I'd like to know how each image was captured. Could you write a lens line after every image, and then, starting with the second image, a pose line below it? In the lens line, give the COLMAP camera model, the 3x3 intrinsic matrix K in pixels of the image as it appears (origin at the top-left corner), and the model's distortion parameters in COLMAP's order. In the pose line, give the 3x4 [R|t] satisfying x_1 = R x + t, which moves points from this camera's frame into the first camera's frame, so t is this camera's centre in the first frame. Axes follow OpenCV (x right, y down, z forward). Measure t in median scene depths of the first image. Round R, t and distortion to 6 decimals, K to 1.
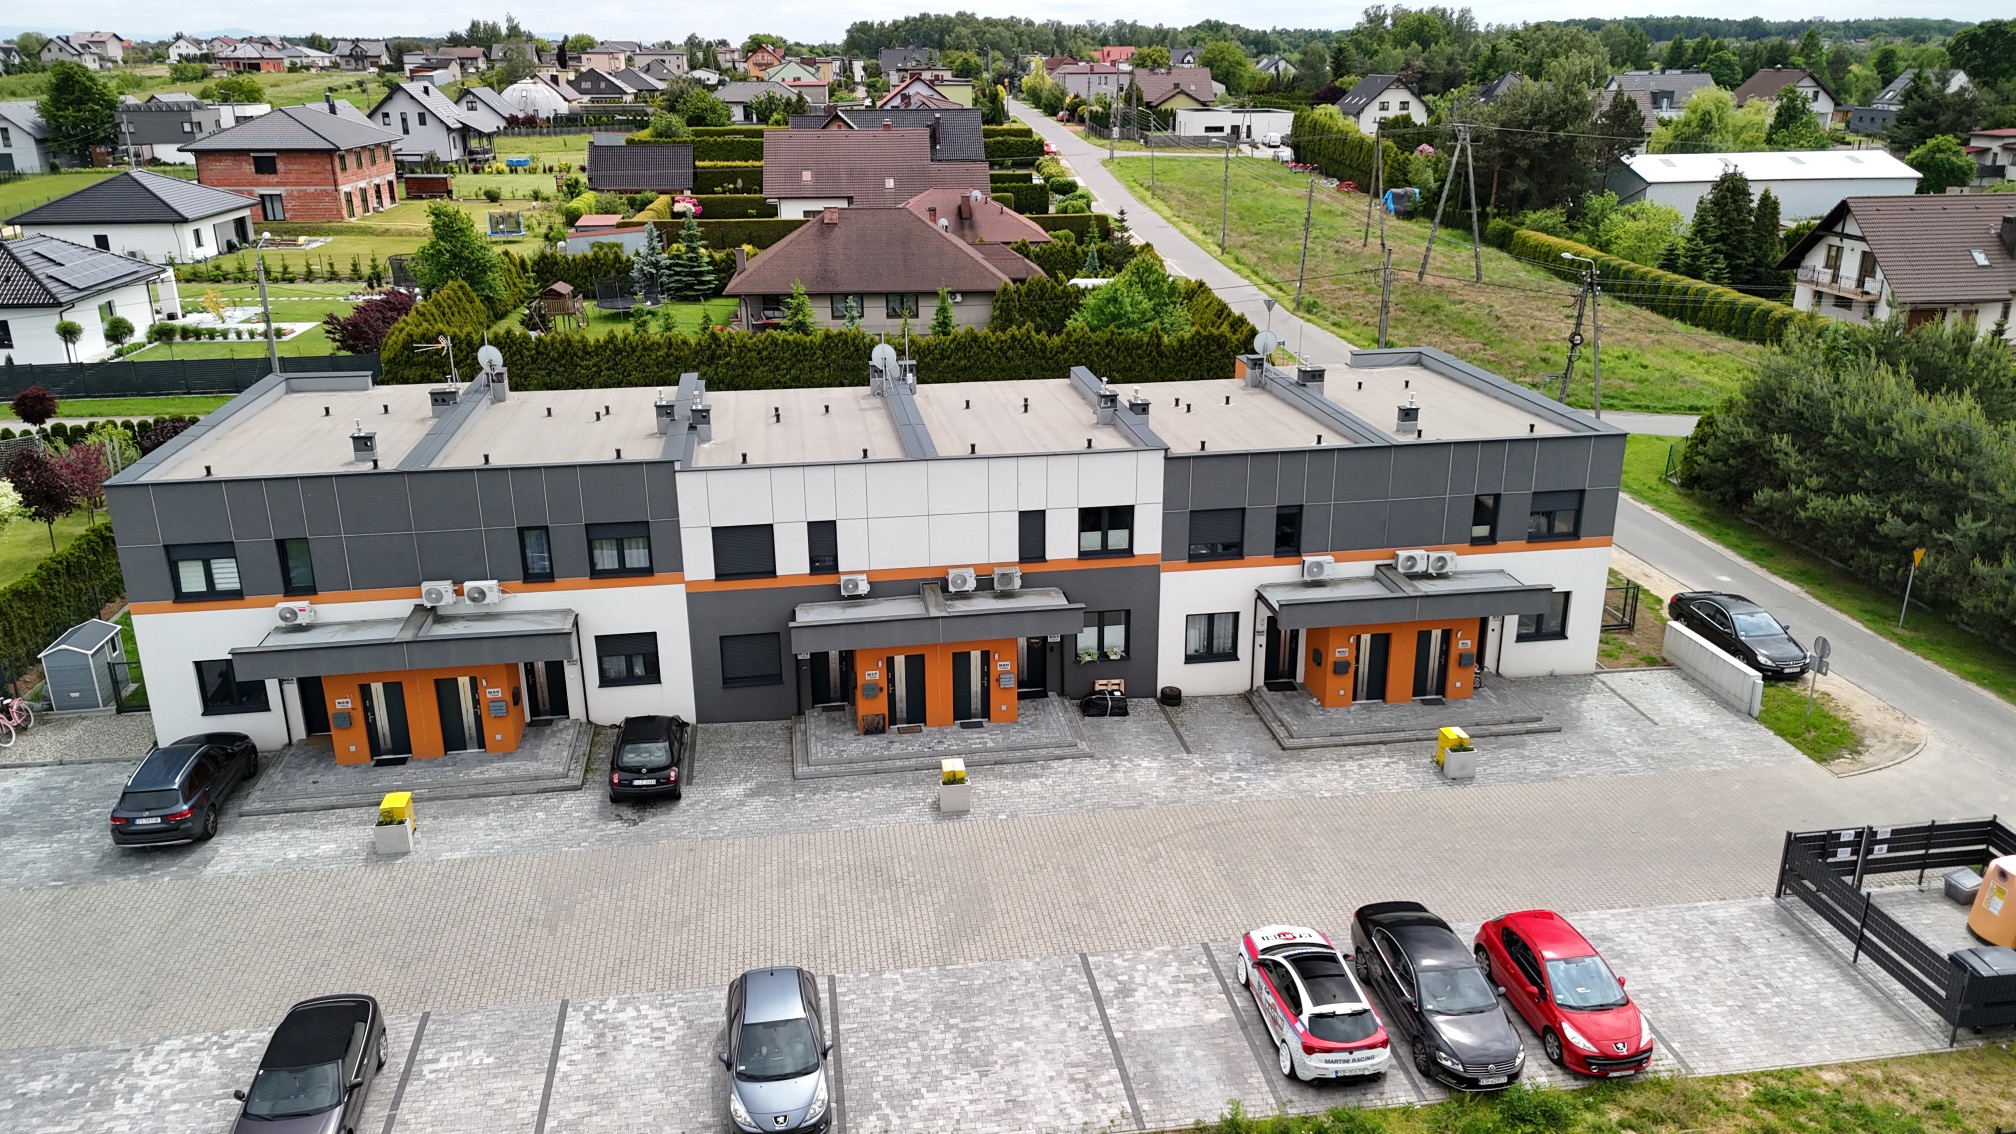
lens RADIAL K [[1474.6, 0, 1004.6], [0, 1474.6, 555.6], [0, 0, 1]] dist [0.046984, -0.013682]
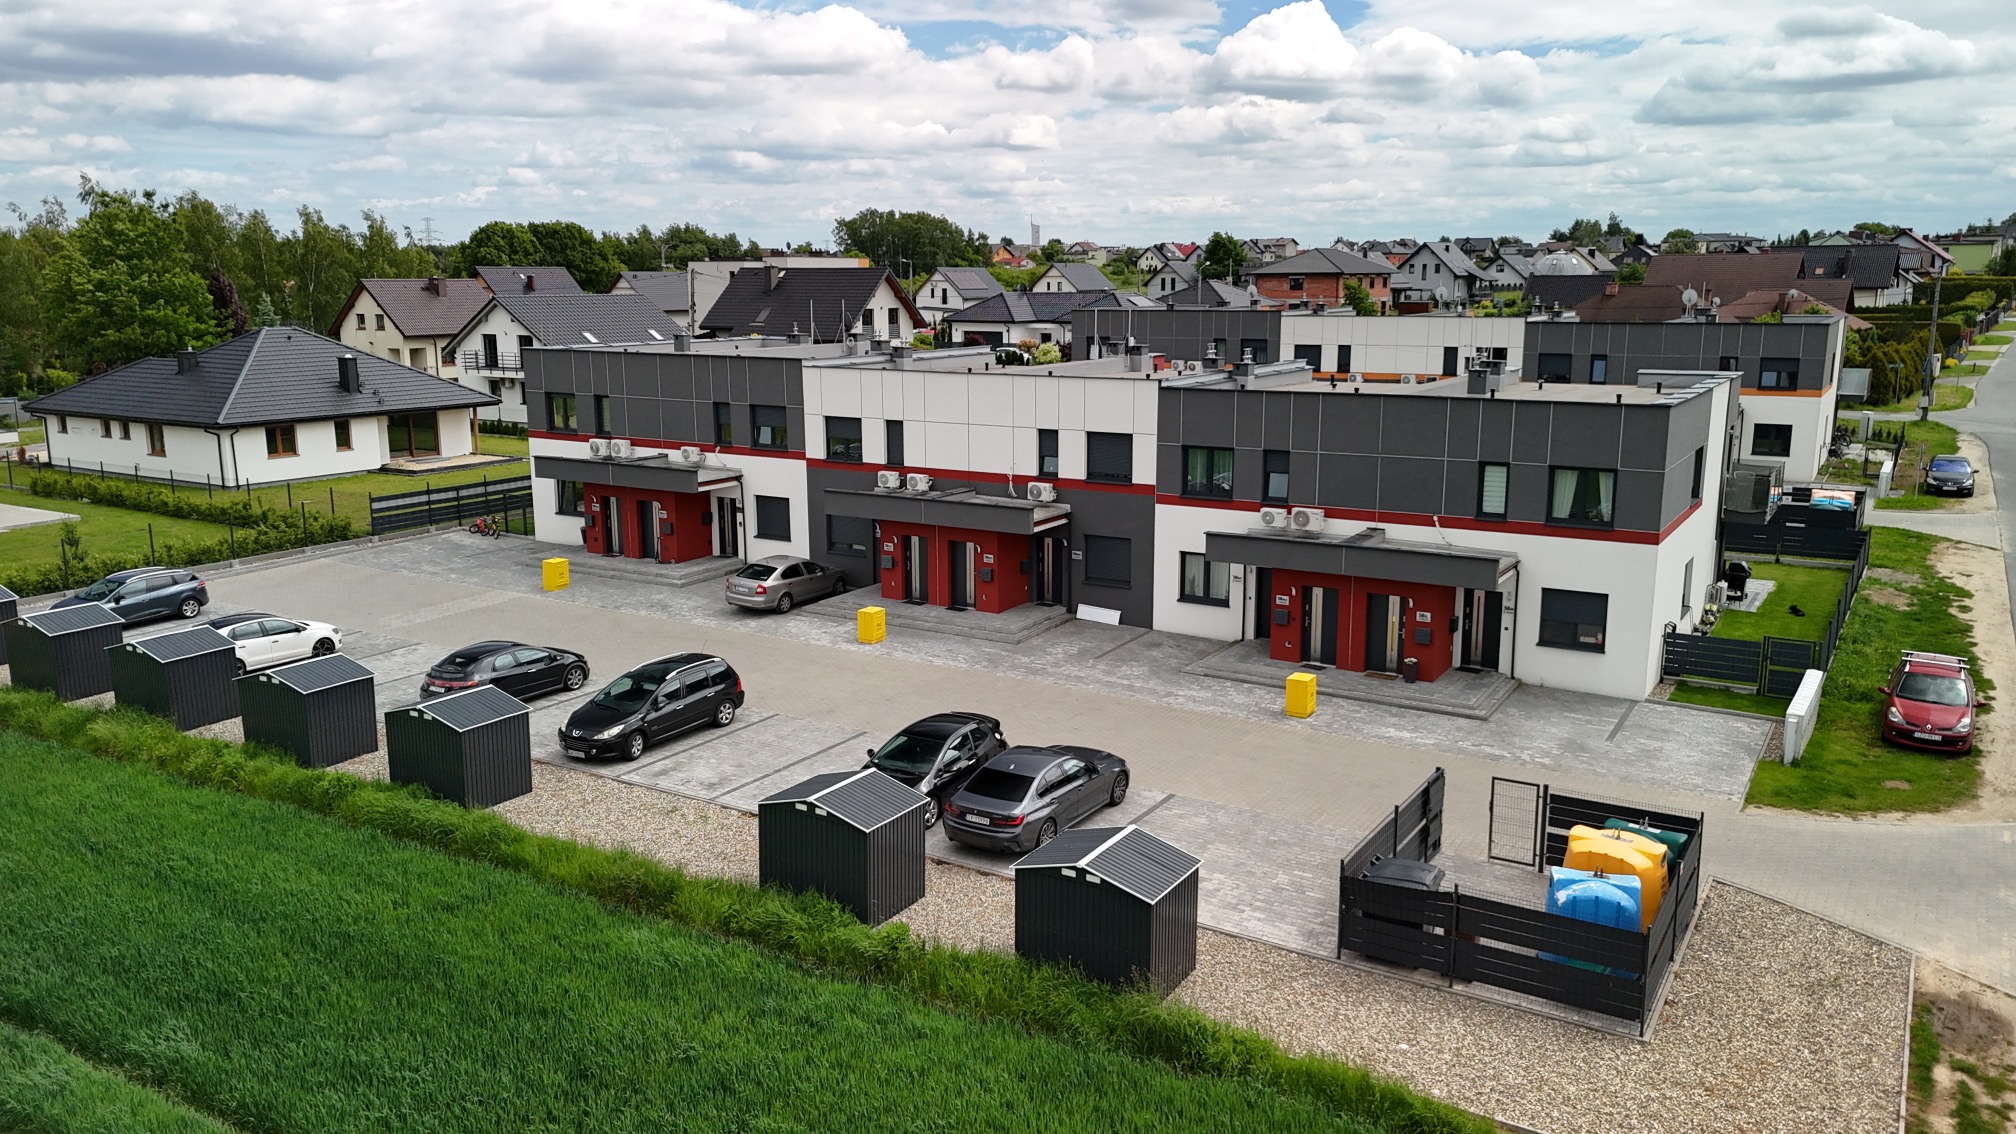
lens RADIAL K [[1474.6, 0, 1008.6], [0, 1474.6, 565.2], [0, 0, 1]] dist [0.046984, -0.013682]
pose [[0.760680, 0.128753, -0.636230, 0.704516], [-0.206080, 0.977327, -0.048611, 0.127368], [0.615546, 0.168091, 0.769967, 0.145107]]
